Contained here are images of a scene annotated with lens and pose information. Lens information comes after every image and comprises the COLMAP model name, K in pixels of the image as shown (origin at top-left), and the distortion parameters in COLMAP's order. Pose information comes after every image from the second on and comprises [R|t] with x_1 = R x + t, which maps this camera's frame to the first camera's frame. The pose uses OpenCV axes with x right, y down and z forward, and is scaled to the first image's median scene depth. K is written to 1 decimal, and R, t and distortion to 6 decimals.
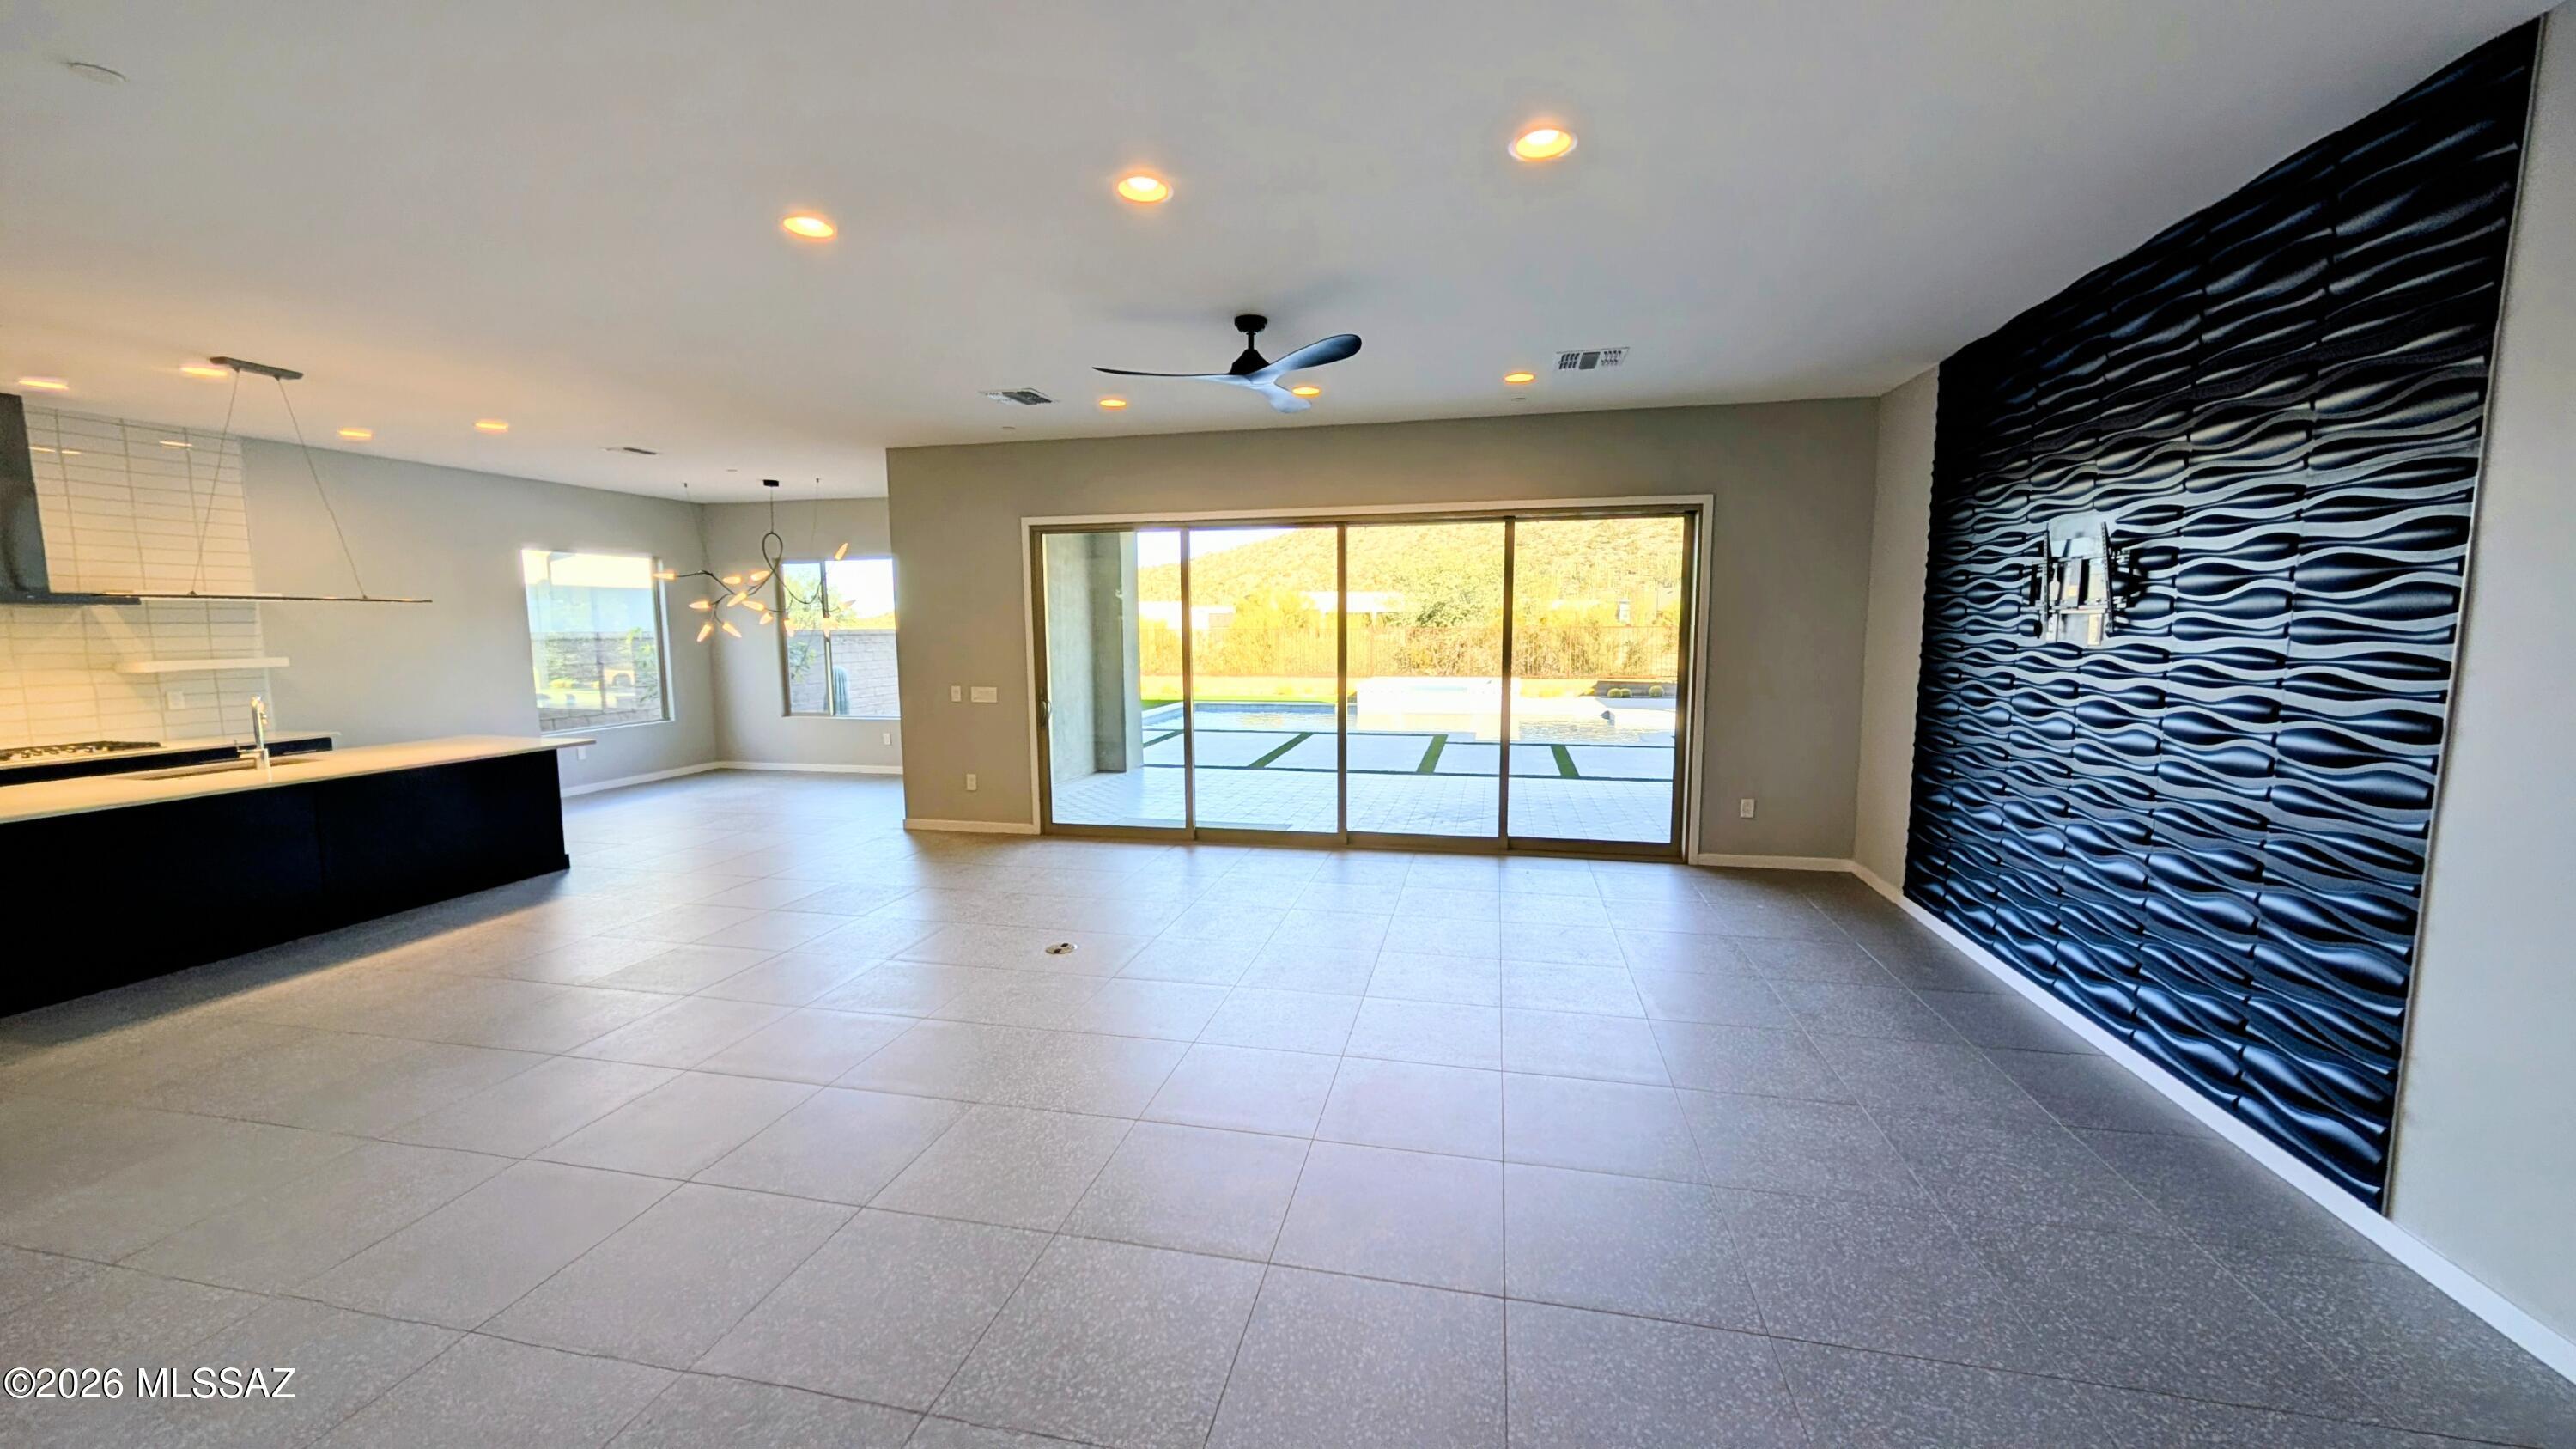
lens RADIAL K [[938.0, 0, 1284.0], [0, 938.0, 716.2], [0, 0, 1]] dist [0.002521, -0.000160]
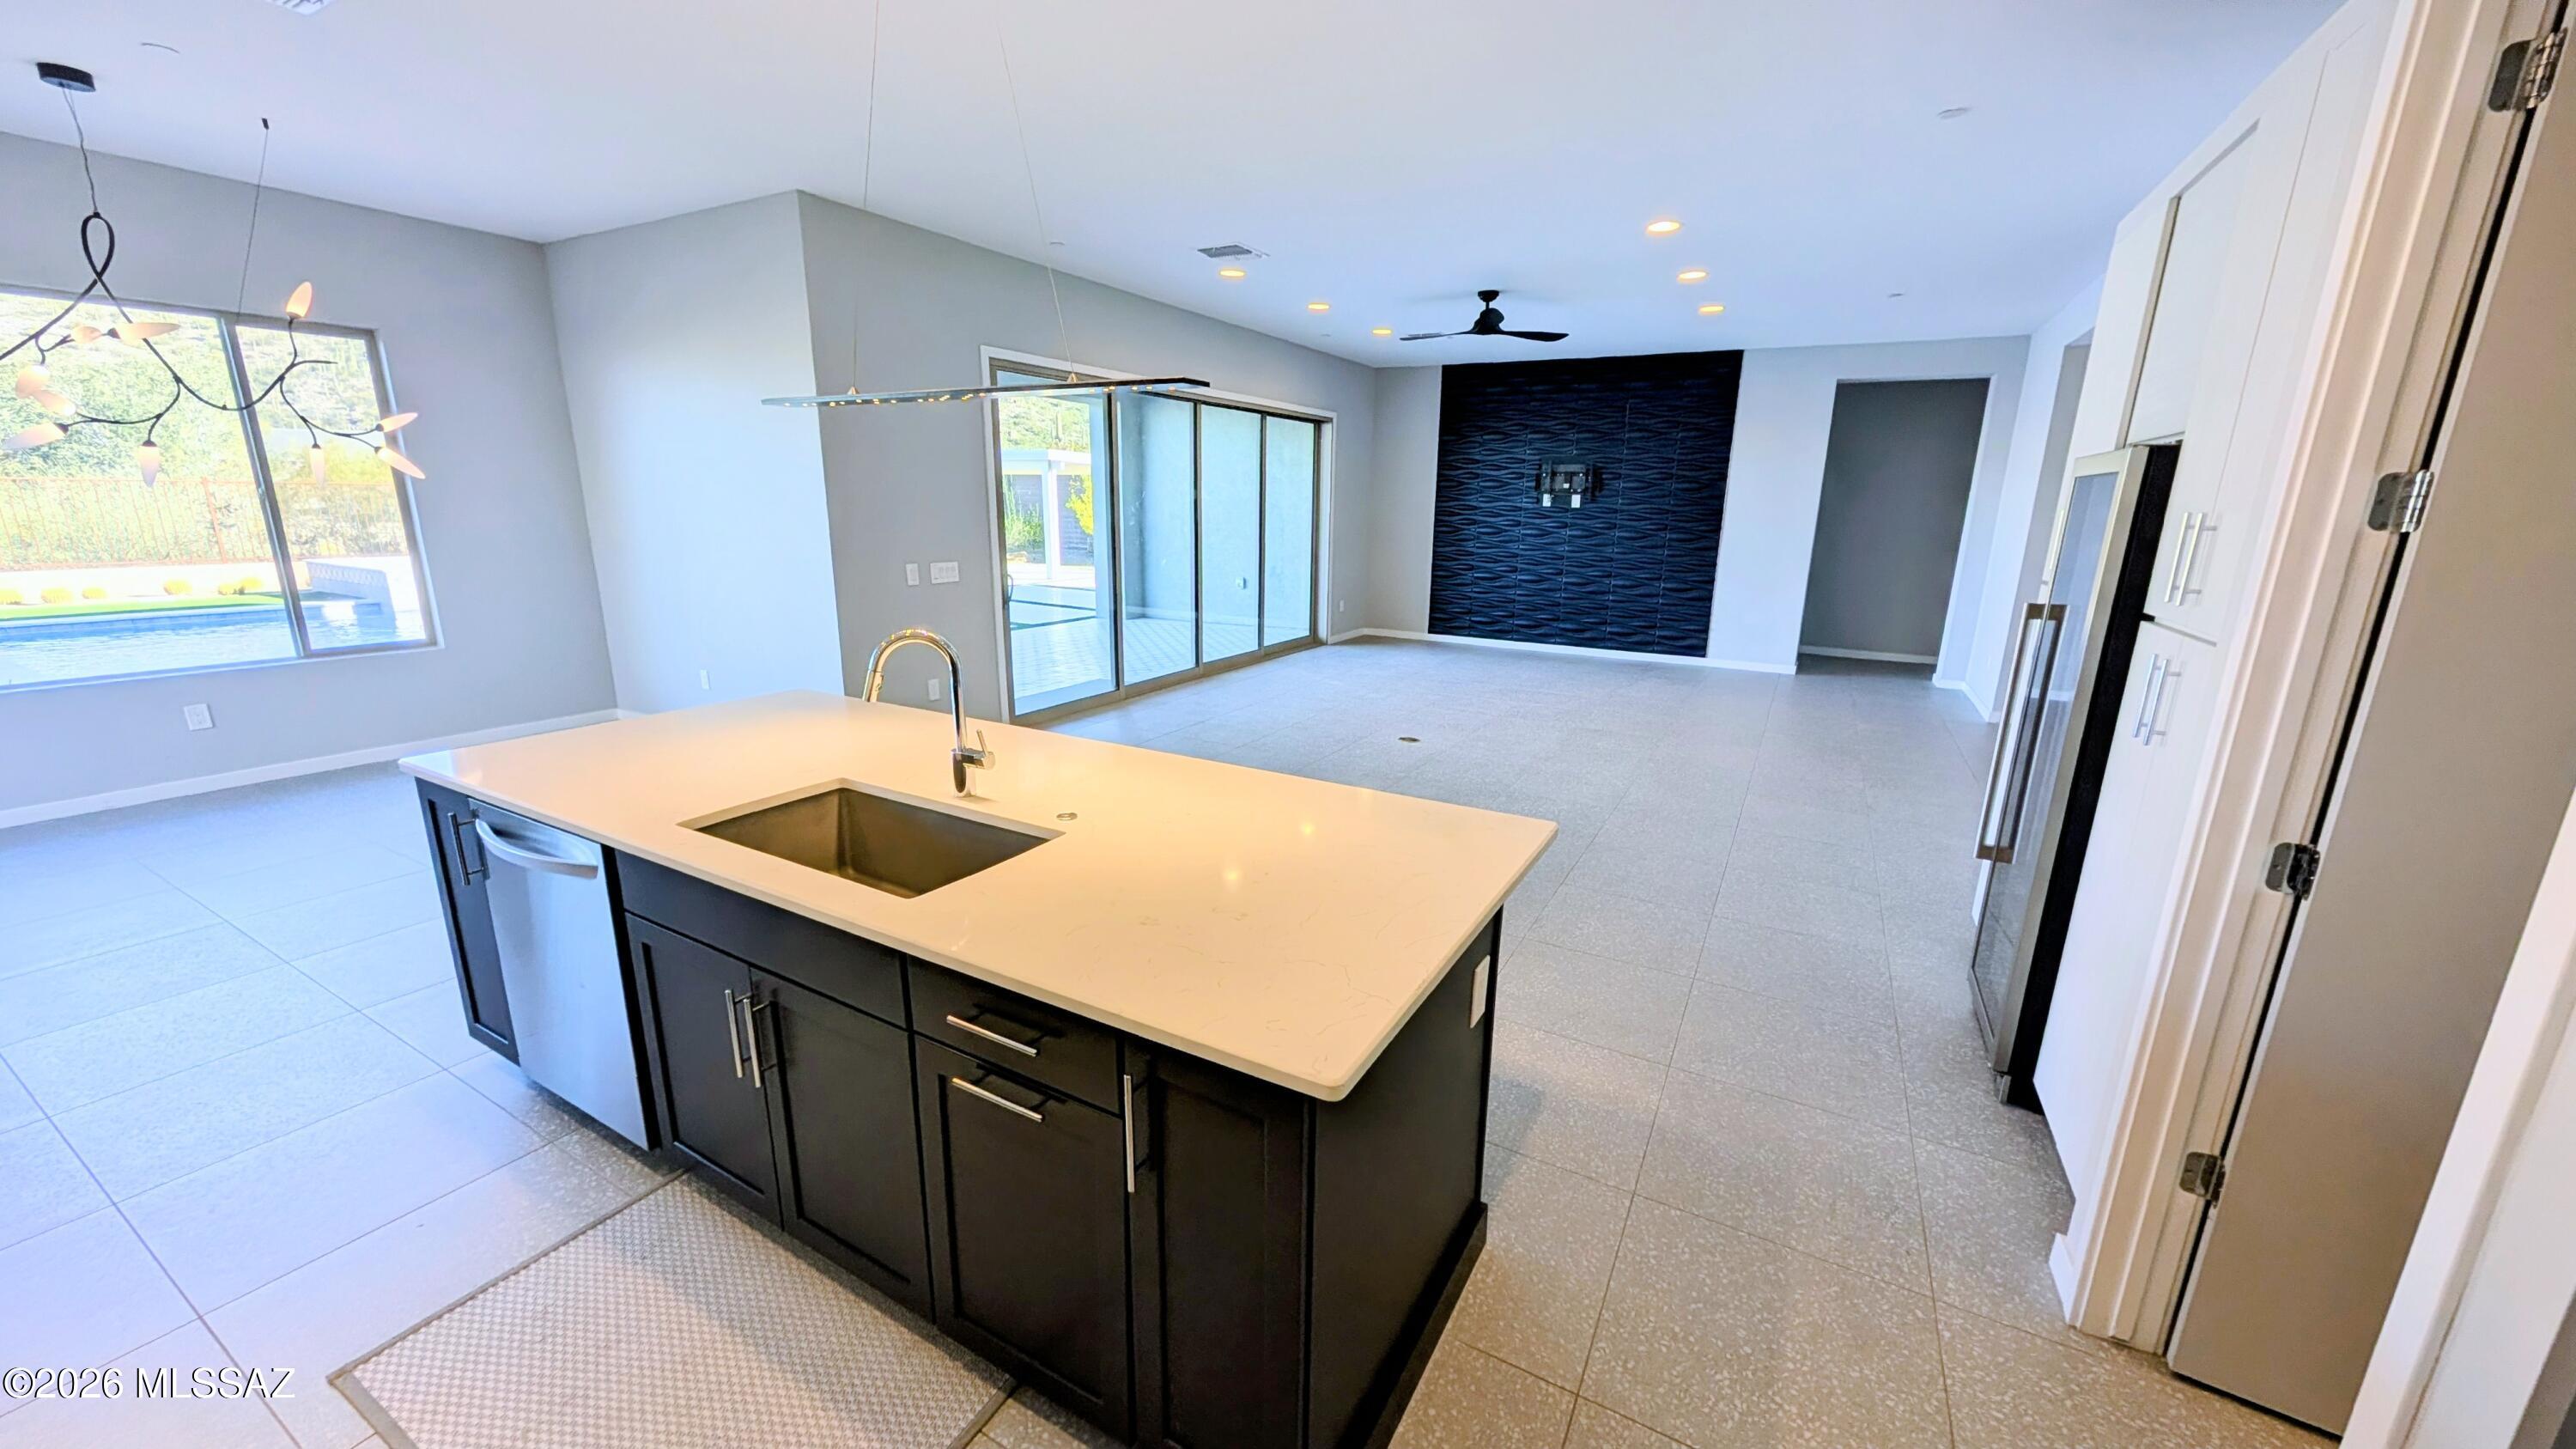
lens RADIAL K [[938.0, 0, 1292.7], [0, 938.0, 727.5], [0, 0, 1]] dist [0.002521, -0.000160]
pose [[0.283996, -0.219456, 0.933373, -1.068007], [0.074119, 0.975566, 0.206824, -0.039855], [-0.955956, 0.010444, 0.293323, 0.532145]]
